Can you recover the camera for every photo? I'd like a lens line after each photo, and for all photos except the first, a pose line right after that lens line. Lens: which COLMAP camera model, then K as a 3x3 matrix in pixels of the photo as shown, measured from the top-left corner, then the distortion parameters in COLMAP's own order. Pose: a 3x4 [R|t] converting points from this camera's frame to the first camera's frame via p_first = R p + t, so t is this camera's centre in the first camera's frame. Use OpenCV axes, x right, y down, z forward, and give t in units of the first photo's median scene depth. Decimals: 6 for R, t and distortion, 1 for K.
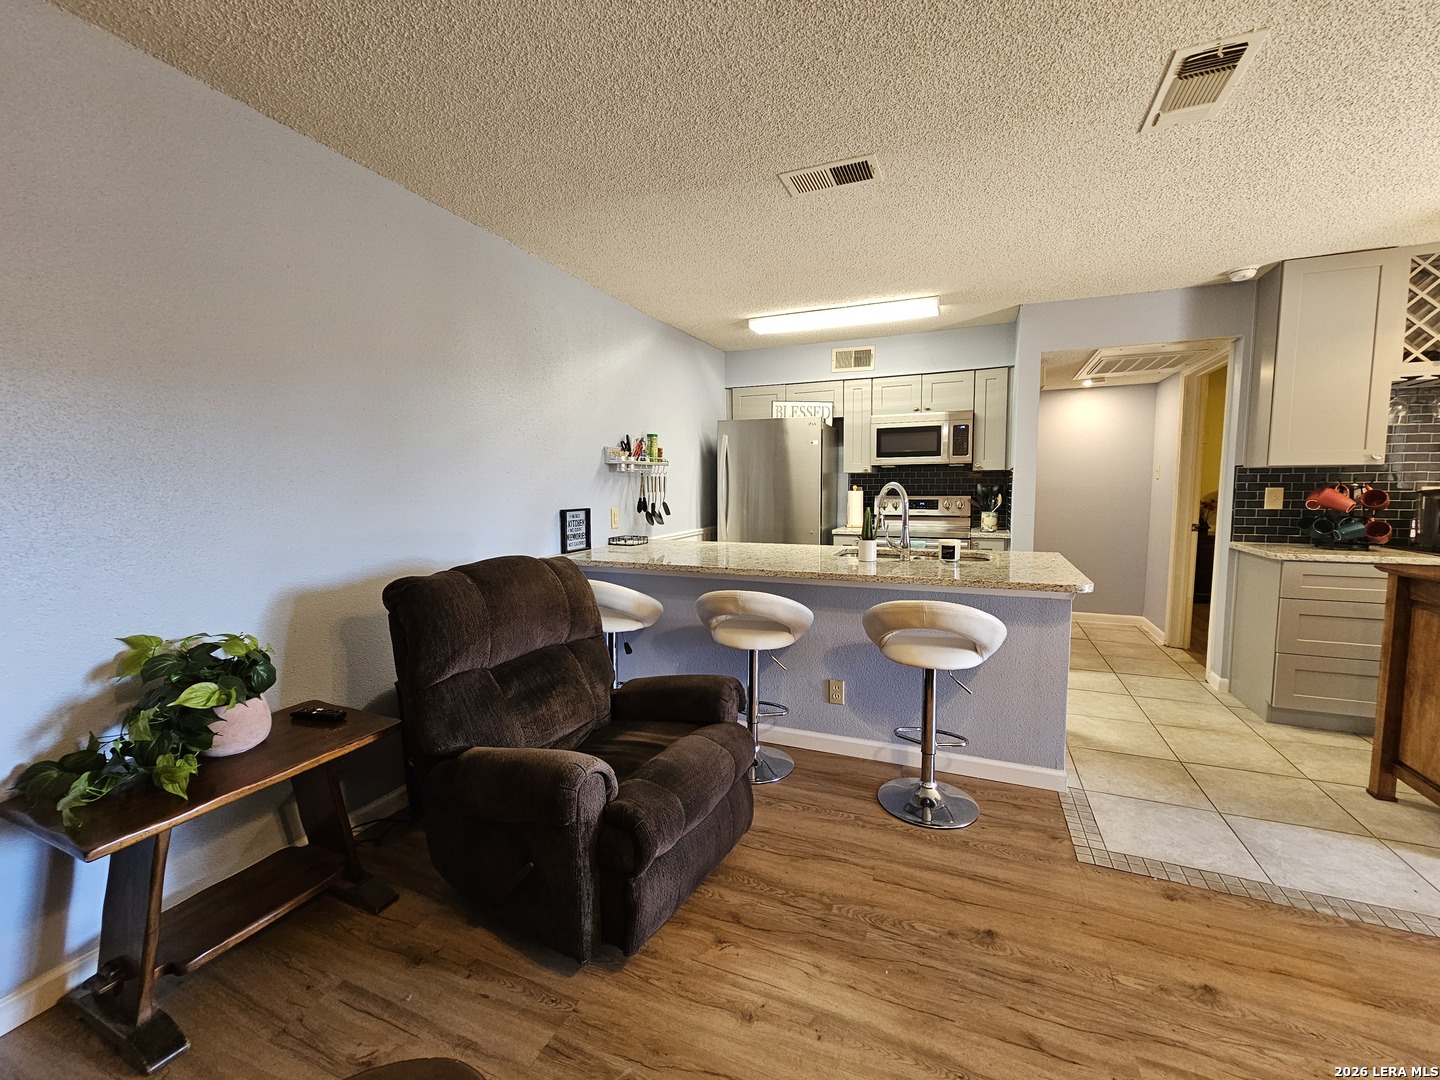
lens RADIAL K [[586.9, 0, 726.0], [0, 586.9, 532.5], [0, 0, 1]] dist [-0.004133, 0.001268]
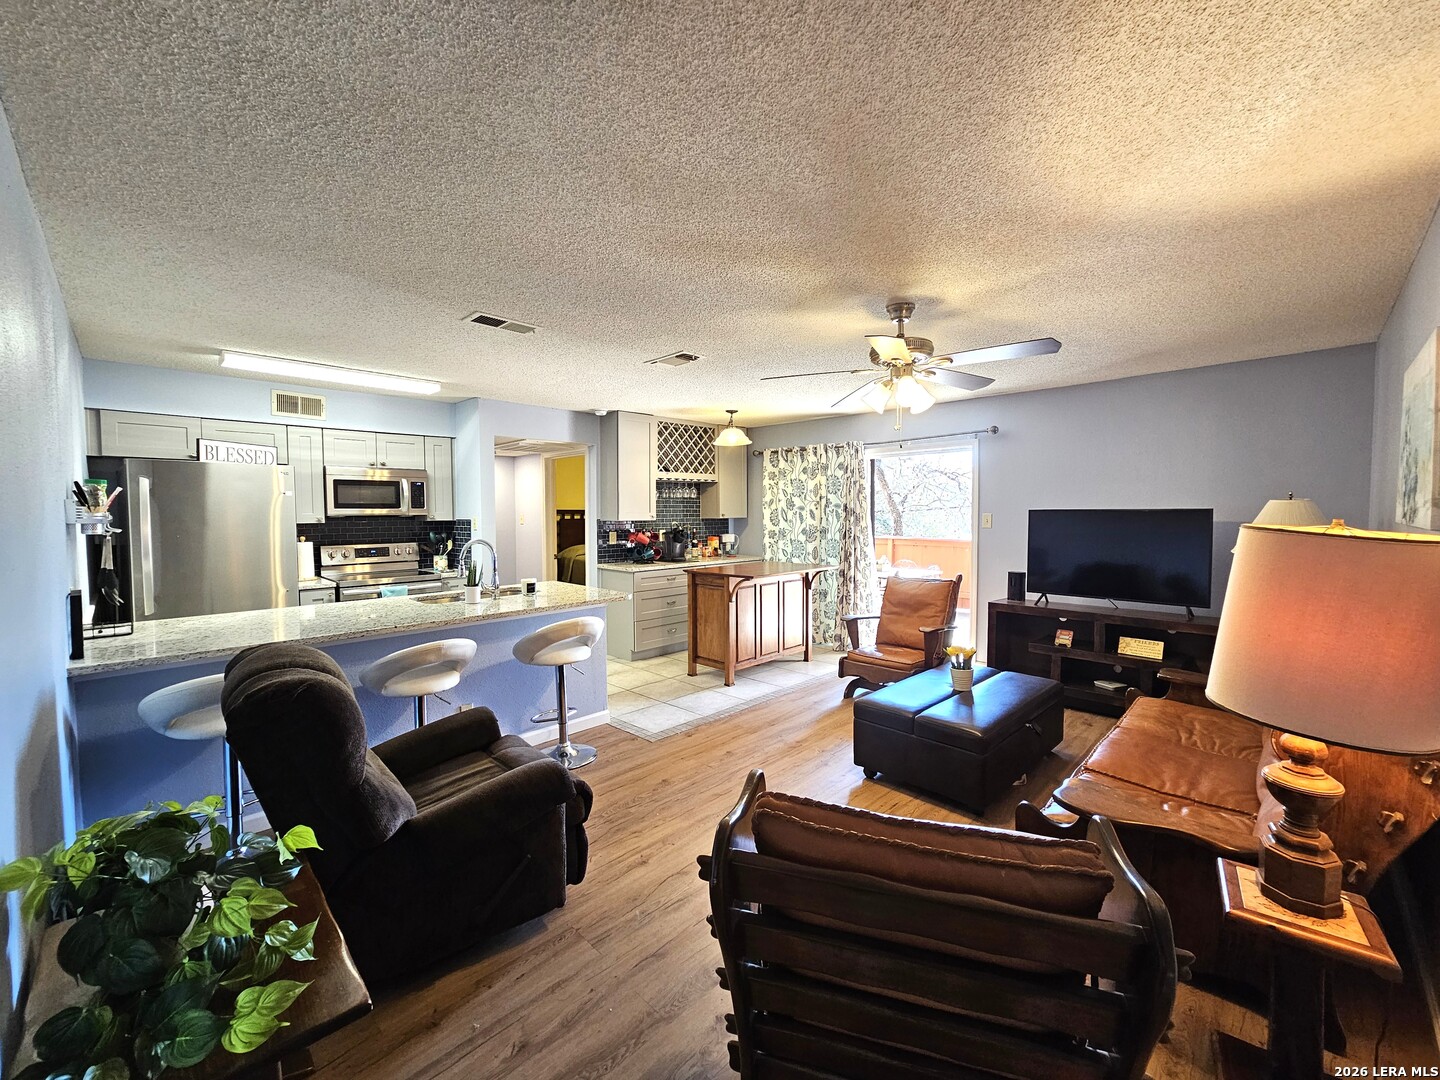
lens RADIAL K [[586.9, 0, 725.8], [0, 586.9, 532.3], [0, 0, 1]] dist [-0.004133, 0.001268]
pose [[0.364716, -0.029588, 0.930649, -0.636219], [0.078249, 0.996933, 0.001030, -0.053768], [-0.927825, 0.072447, 0.365912, 0.032612]]
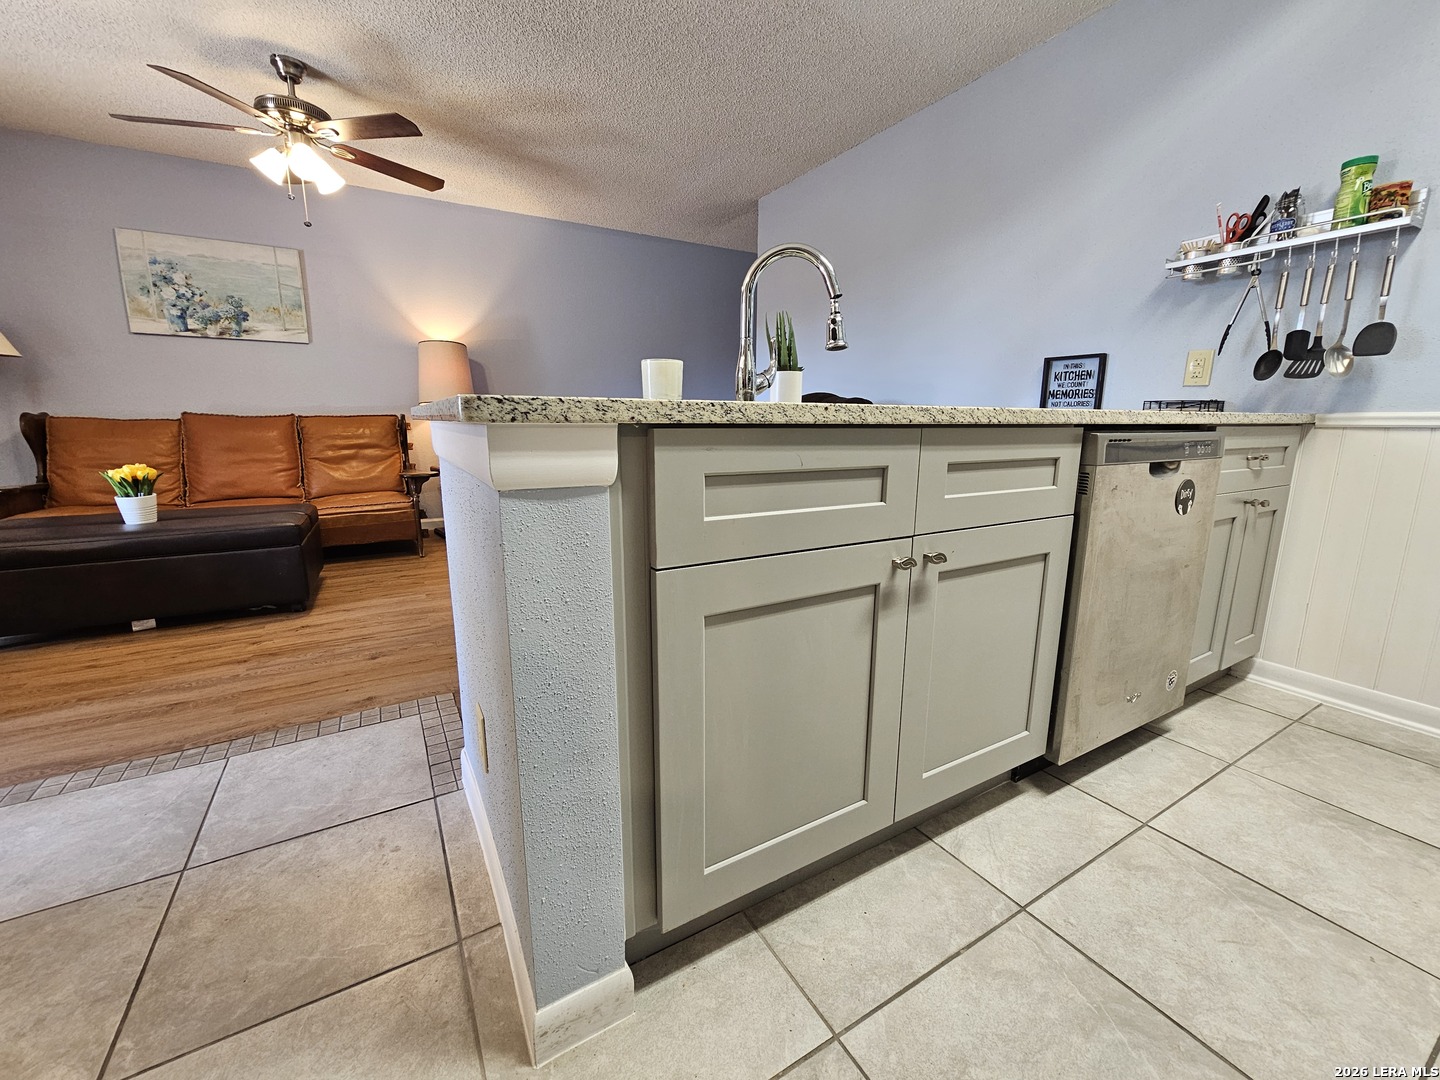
lens RADIAL K [[586.9, 0, 724.3], [0, 586.9, 533.3], [0, 0, 1]] dist [-0.004133, 0.001268]
pose [[-0.598043, 0.162296, -0.784859, 0.650220], [-0.064774, 0.966291, 0.249169, 0.022077], [0.798842, 0.199853, -0.567372, 1.149552]]
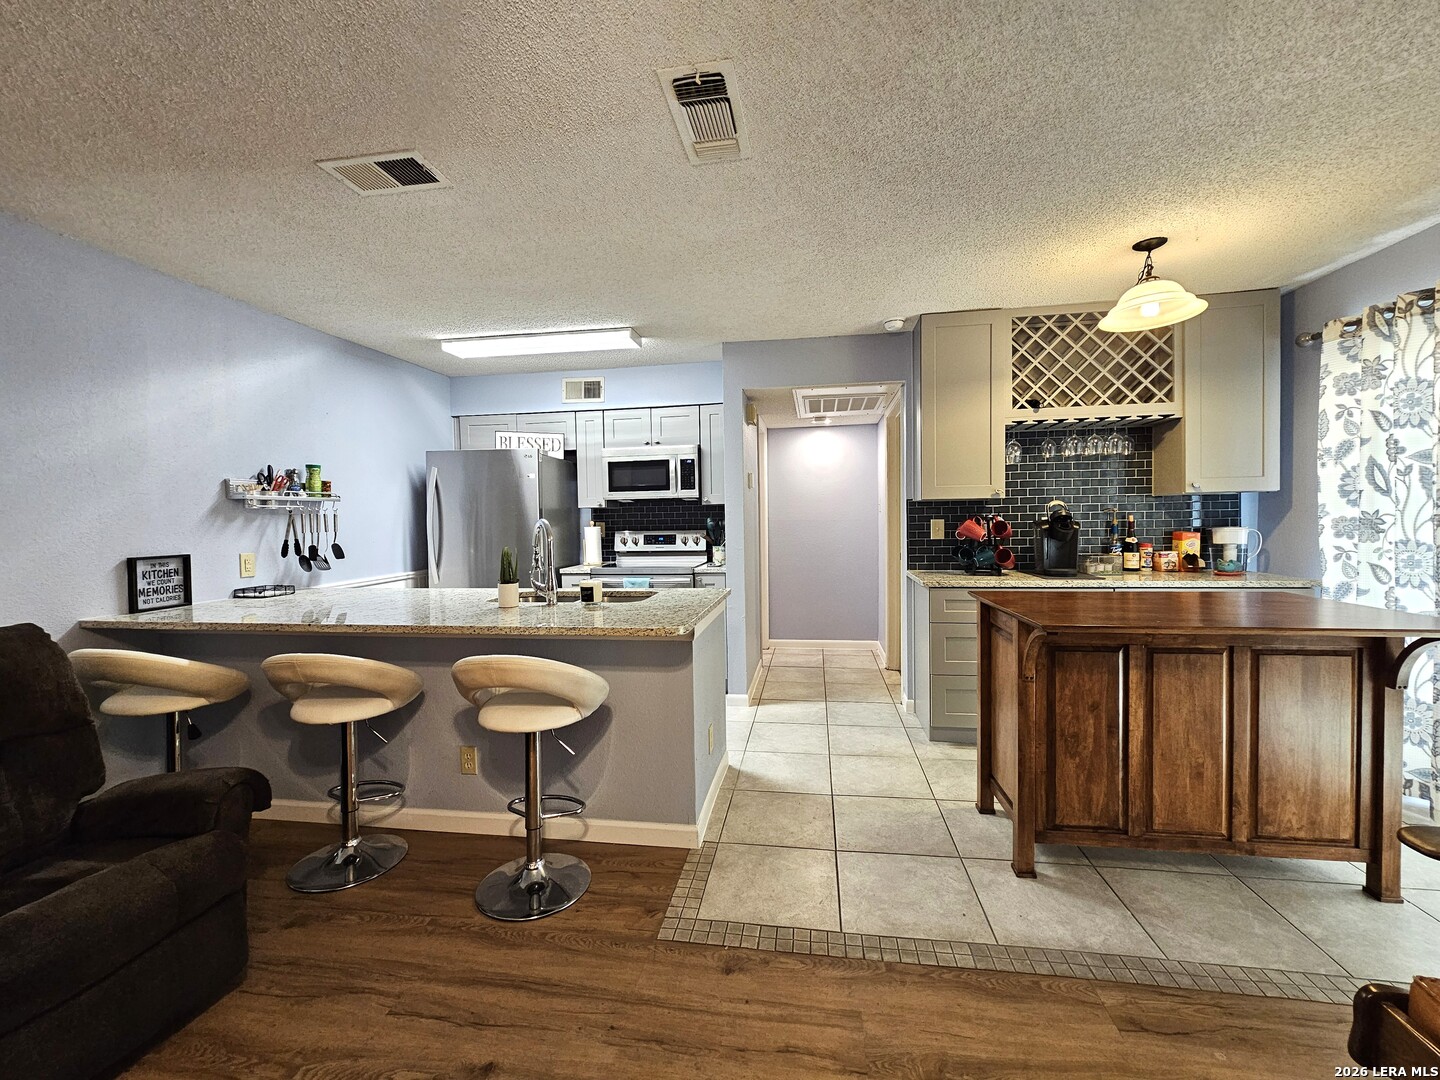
lens RADIAL K [[586.9, 0, 724.7], [0, 586.9, 532.5], [0, 0, 1]] dist [-0.004133, 0.001268]
pose [[0.969775, -0.016687, 0.243429, 0.306140], [0.030810, 0.998048, -0.054324, -0.005203], [-0.242047, 0.060182, 0.968396, 0.041434]]
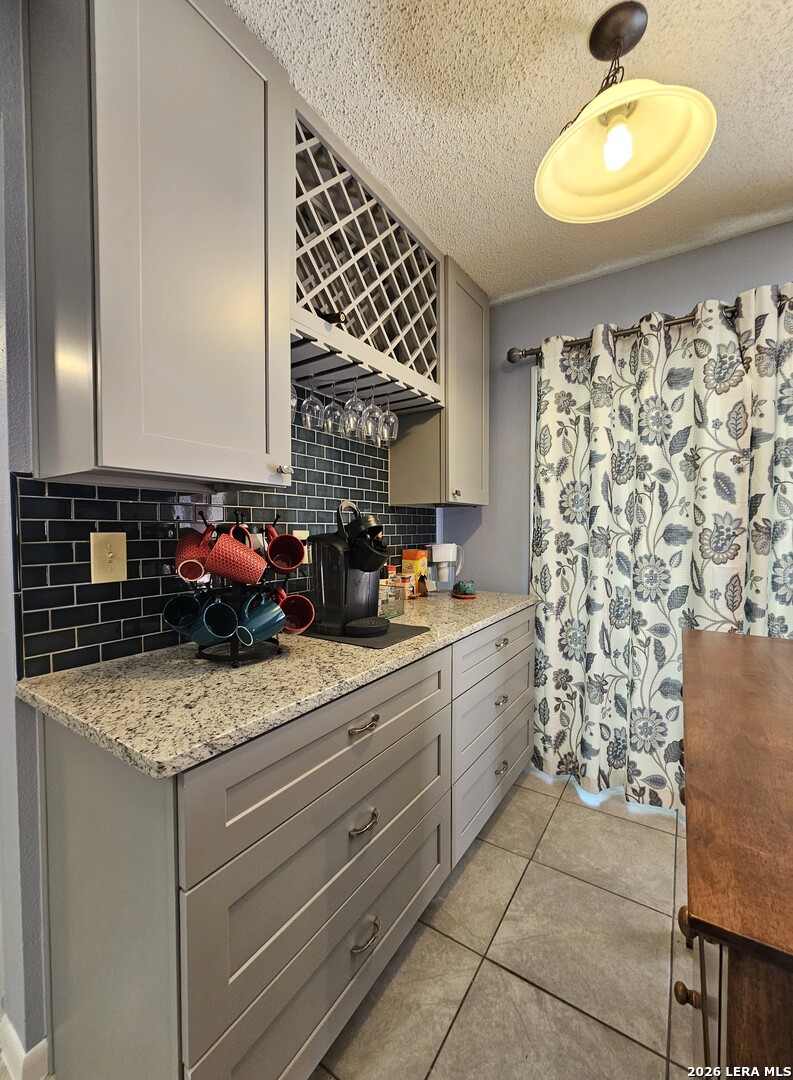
lens RADIAL K [[445.8, 0, 396.0], [0, 445.8, 542.6], [0, 0, 1]] dist [-0.003586, 0.000592]
pose [[0.183294, -0.022979, 0.982789, 0.699674], [0.081892, 0.996609, 0.008029, -0.058136], [-0.979641, 0.079011, 0.184555, 0.783608]]
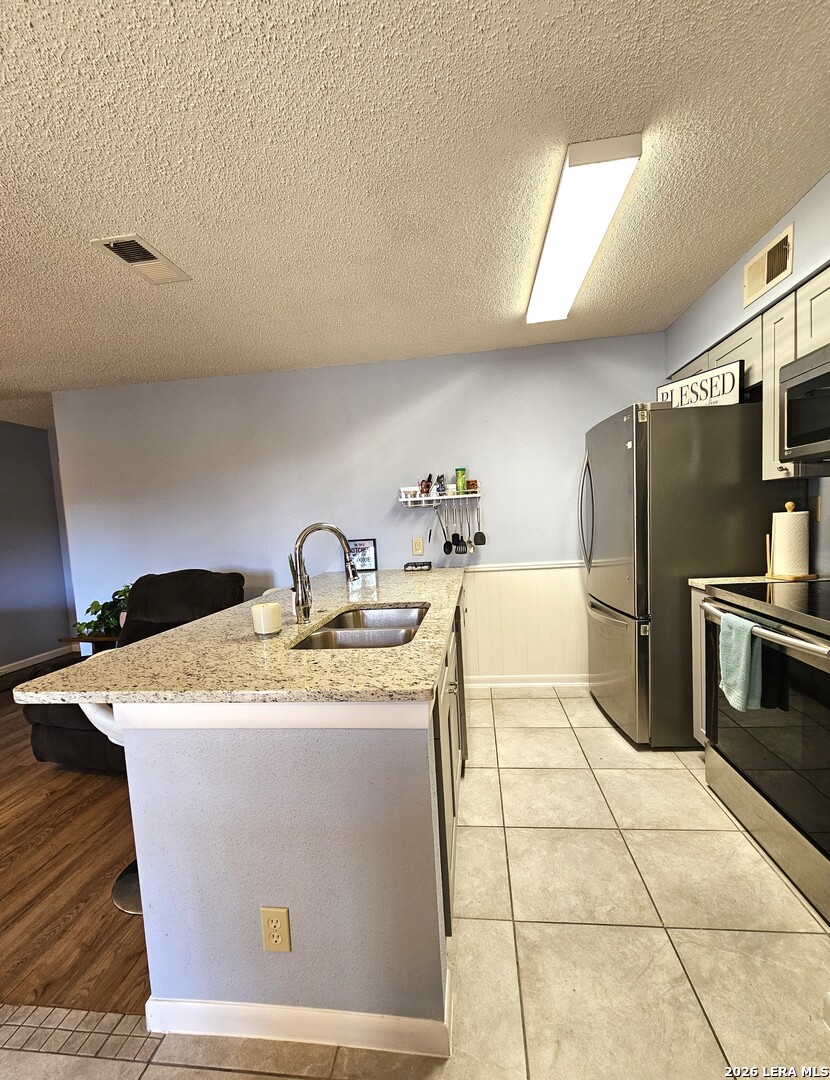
lens RADIAL K [[469.4, 0, 419.0], [0, 469.4, 555.9], [0, 0, 1]] dist [-0.002946, -0.000038]
pose [[0.276021, 0.068293, -0.958722, 0.839570], [-0.025451, 0.997642, 0.063738, -0.077022], [0.960815, 0.006807, 0.277108, 0.862141]]
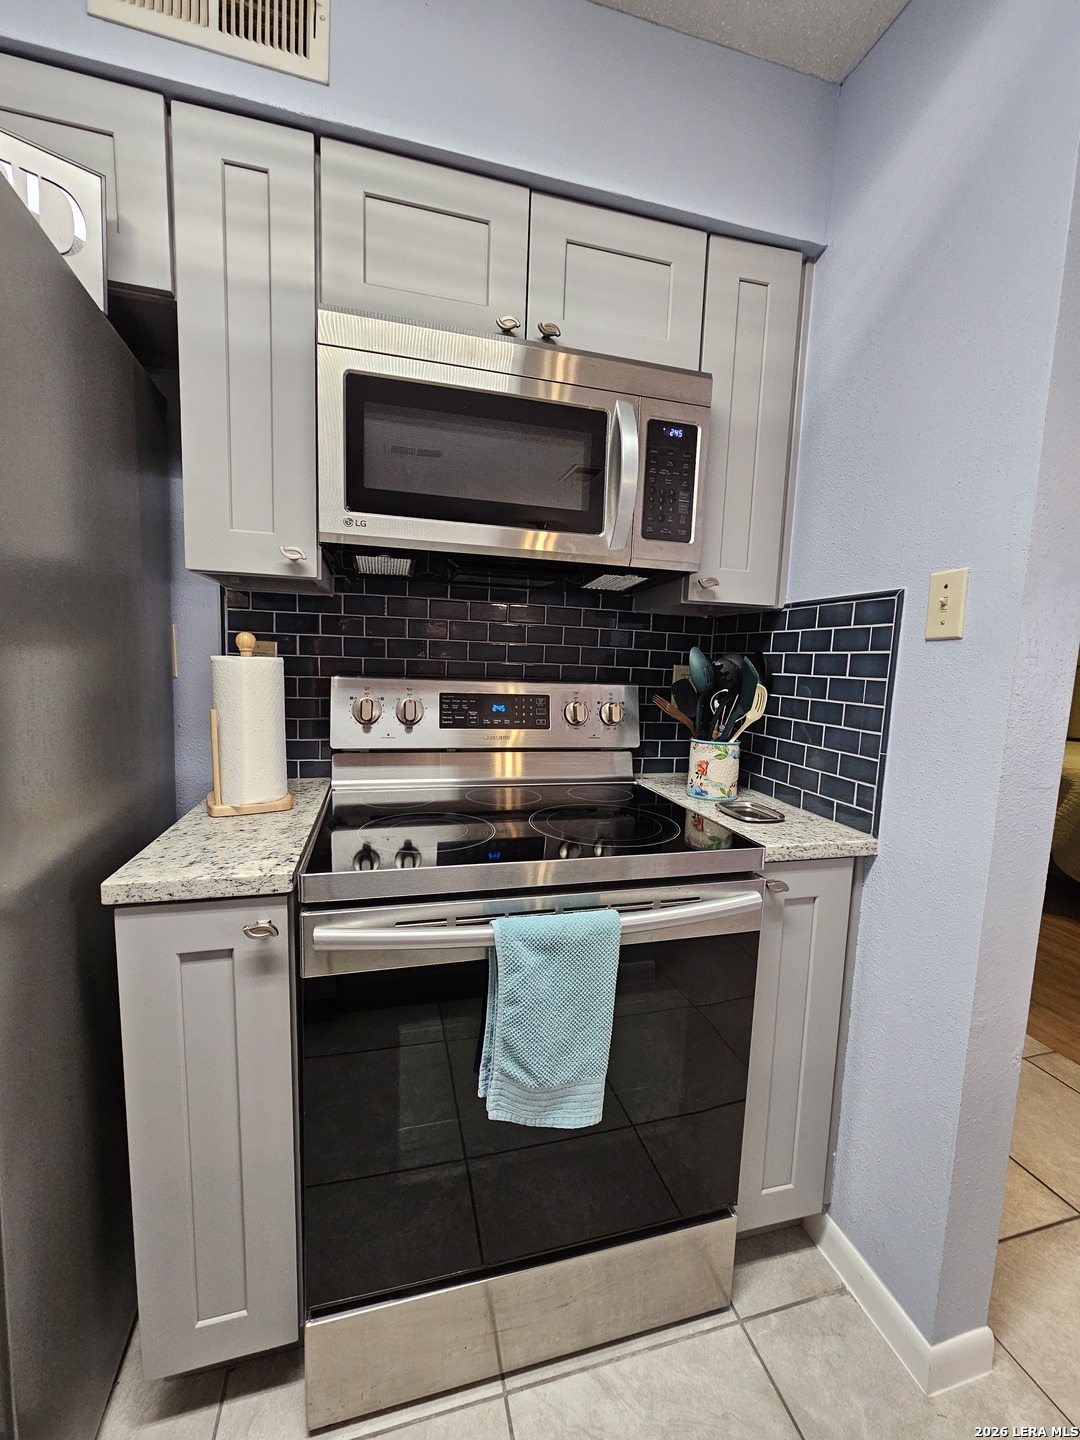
lens RADIAL K [[586.9, 0, 539.6], [0, 586.9, 727.7], [0, 0, 1]] dist [-0.004133, 0.001268]
pose [[0.788989, -0.033478, 0.613494, 0.260472], [0.007996, 0.998989, 0.044230, -0.080606], [-0.614355, -0.029992, 0.788460, 1.155198]]
